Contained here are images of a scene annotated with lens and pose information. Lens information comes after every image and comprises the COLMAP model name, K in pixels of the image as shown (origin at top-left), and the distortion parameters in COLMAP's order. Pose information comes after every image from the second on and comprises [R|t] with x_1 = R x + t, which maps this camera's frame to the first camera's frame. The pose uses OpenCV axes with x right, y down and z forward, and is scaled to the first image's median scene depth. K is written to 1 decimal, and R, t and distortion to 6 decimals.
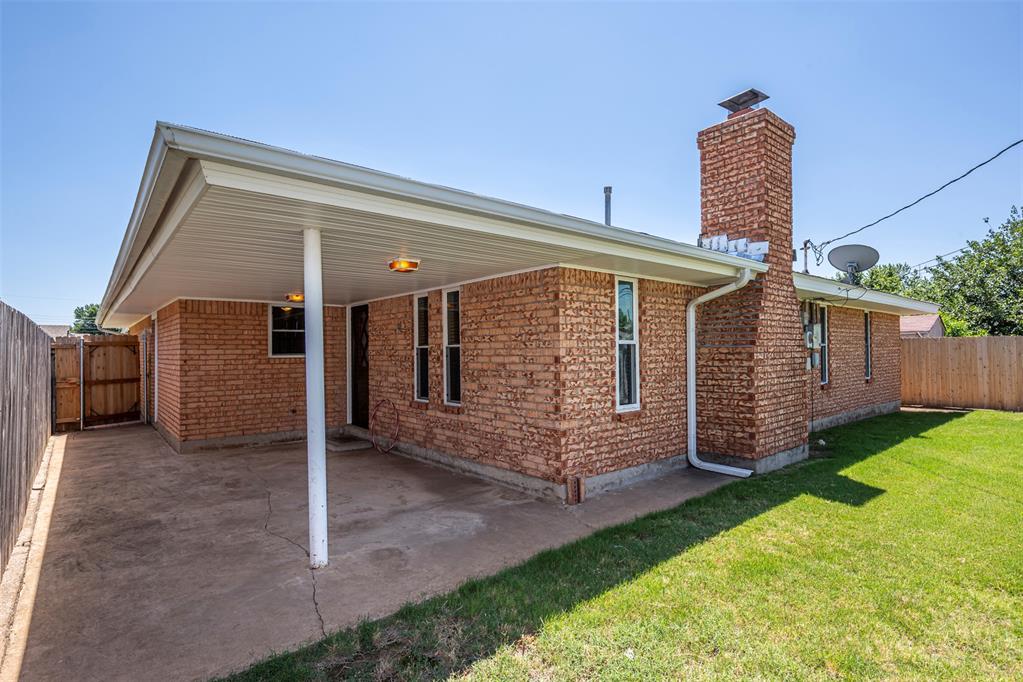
lens RADIAL K [[509.9, 0, 512.8], [0, 509.9, 343.7], [0, 0, 1]] dist [0.001471, -0.001422]
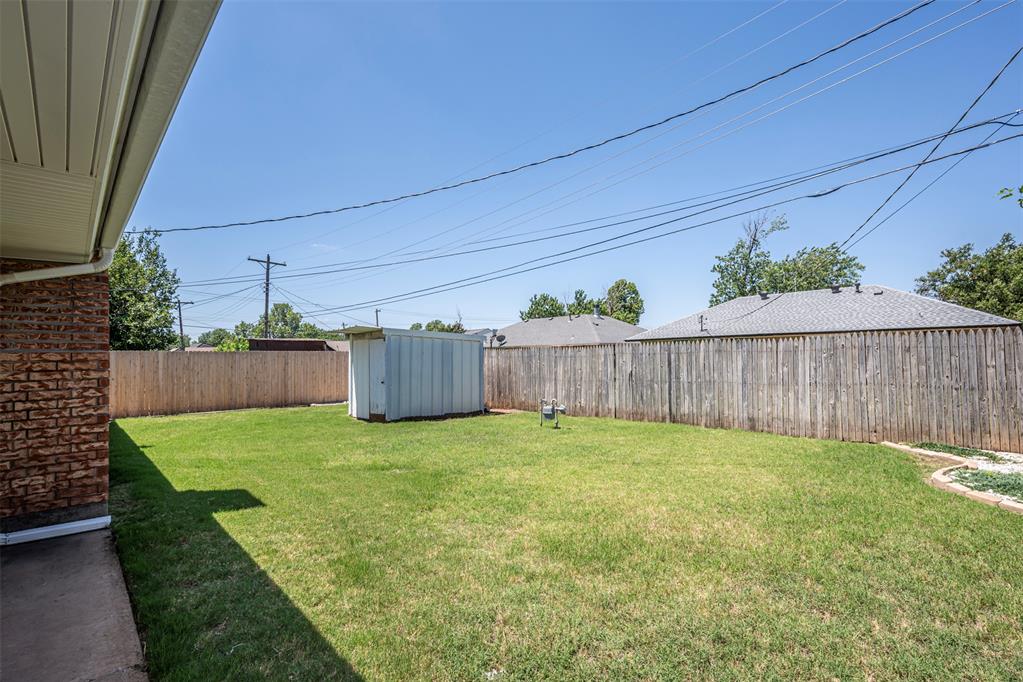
lens RADIAL K [[481.2, 0, 515.9], [0, 481.2, 345.0], [0, 0, 1]] dist [0.000802, 0.000817]
pose [[-0.056144, 0.037307, 0.997725, -0.284406], [-0.003317, 0.999289, -0.037552, 0.020238], [-0.998417, -0.005417, -0.055980, 0.435835]]
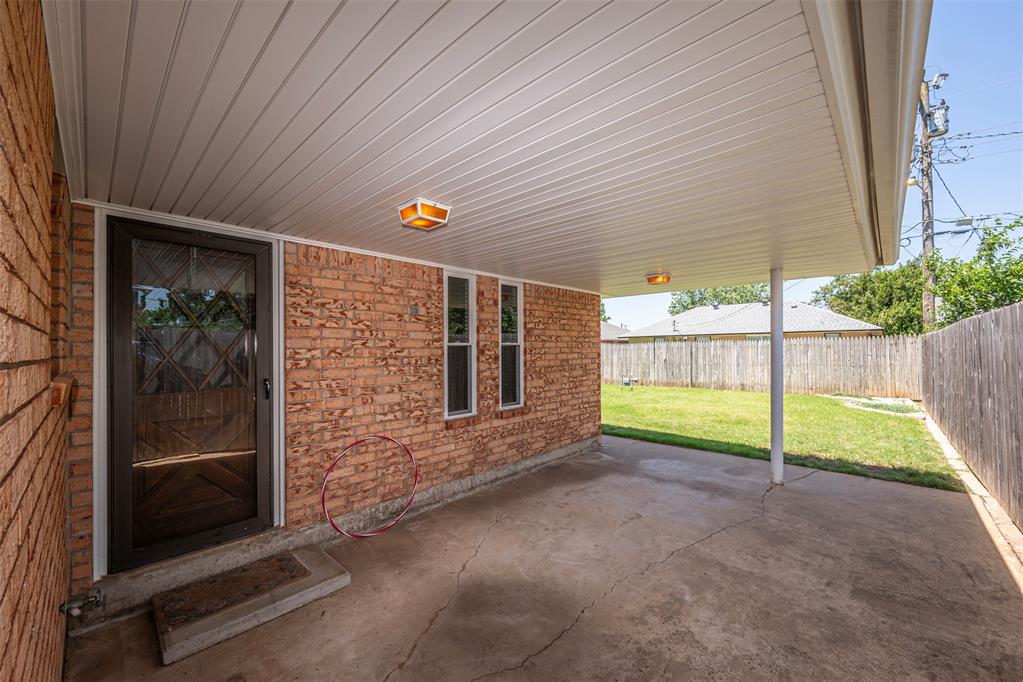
lens RADIAL K [[400.4, 0, 512.6], [0, 400.4, 345.0], [0, 0, 1]] dist [0.000232, 0.000323]
pose [[-0.118822, 0.019787, 0.992718, -0.927517], [-0.005149, 0.999776, -0.020544, 0.023175], [-0.992902, -0.007553, -0.118693, 1.195479]]
